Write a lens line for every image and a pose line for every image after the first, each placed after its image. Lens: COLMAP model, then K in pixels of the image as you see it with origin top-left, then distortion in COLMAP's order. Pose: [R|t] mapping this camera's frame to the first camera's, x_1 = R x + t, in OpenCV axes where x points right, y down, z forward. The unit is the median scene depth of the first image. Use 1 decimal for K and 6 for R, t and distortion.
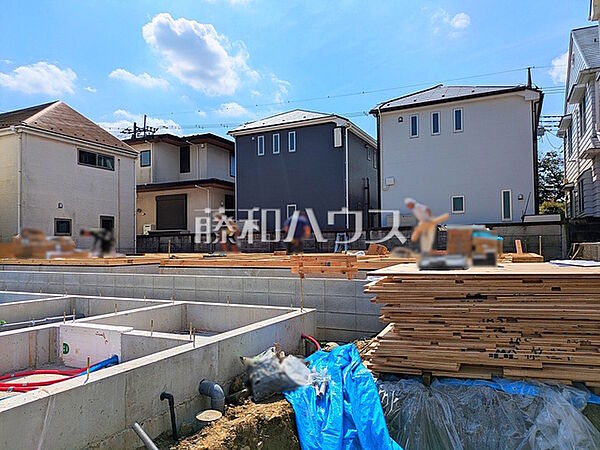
lens RADIAL K [[444.4, 0, 300.5], [0, 444.4, 237.7], [0, 0, 1]] dist [0.028059, -0.003479]
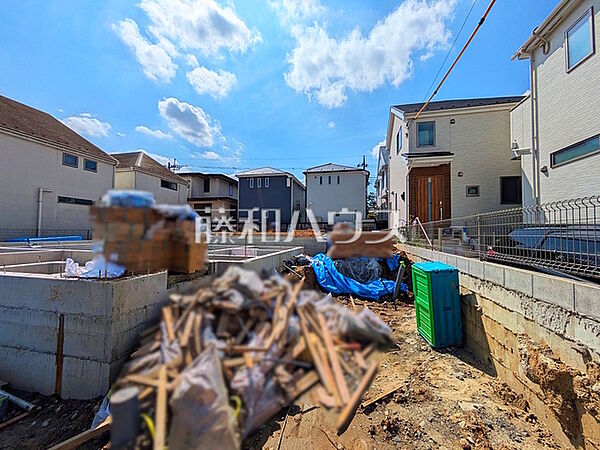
lens RADIAL K [[243.7, 0, 300.0], [0, 243.7, 225.0], [0, 0, 1]] dist [0.019684, 0.000060]
pose [[0.973563, 0.026866, 0.226833, -0.101835], [-0.023284, 0.999559, -0.018454, 0.011383], [-0.227229, 0.012685, 0.973759, -0.174116]]
